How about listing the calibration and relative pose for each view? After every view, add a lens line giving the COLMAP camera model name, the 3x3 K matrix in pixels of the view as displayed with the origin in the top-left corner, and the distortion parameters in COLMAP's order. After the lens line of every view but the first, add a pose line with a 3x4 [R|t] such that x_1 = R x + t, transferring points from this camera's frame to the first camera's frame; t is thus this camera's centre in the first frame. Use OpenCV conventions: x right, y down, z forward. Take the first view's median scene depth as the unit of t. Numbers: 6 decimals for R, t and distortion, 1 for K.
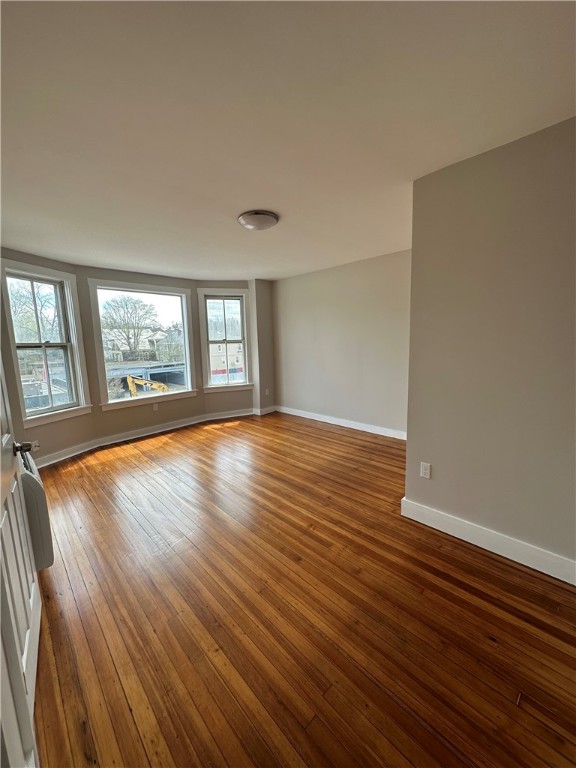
lens RADIAL K [[309.3, 0, 288.4], [0, 309.3, 391.5], [0, 0, 1]] dist [0.022257, 0.000177]
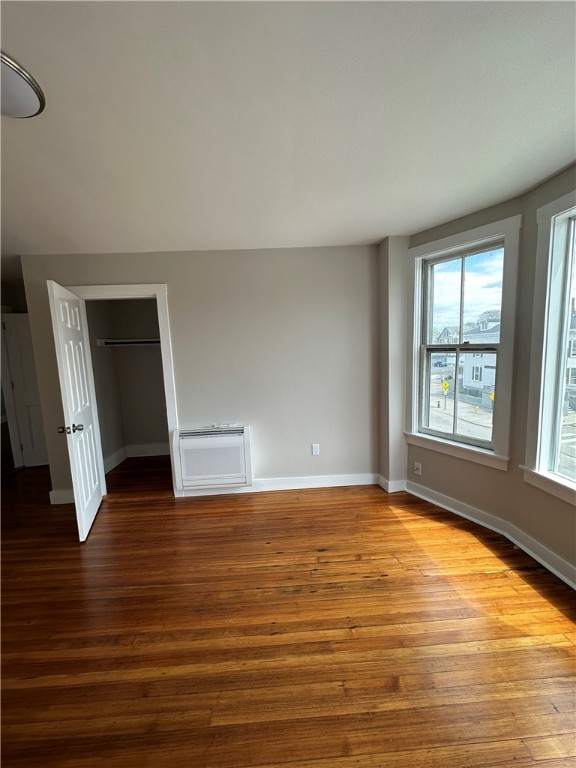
lens RADIAL K [[309.3, 0, 283.1], [0, 309.3, 386.0], [0, 0, 1]] dist [0.022257, 0.000177]
pose [[-0.658415, 0.138963, -0.739716, 0.005672], [-0.076501, 0.965362, 0.249447, -0.167941], [0.748757, 0.220829, -0.624978, 0.933528]]
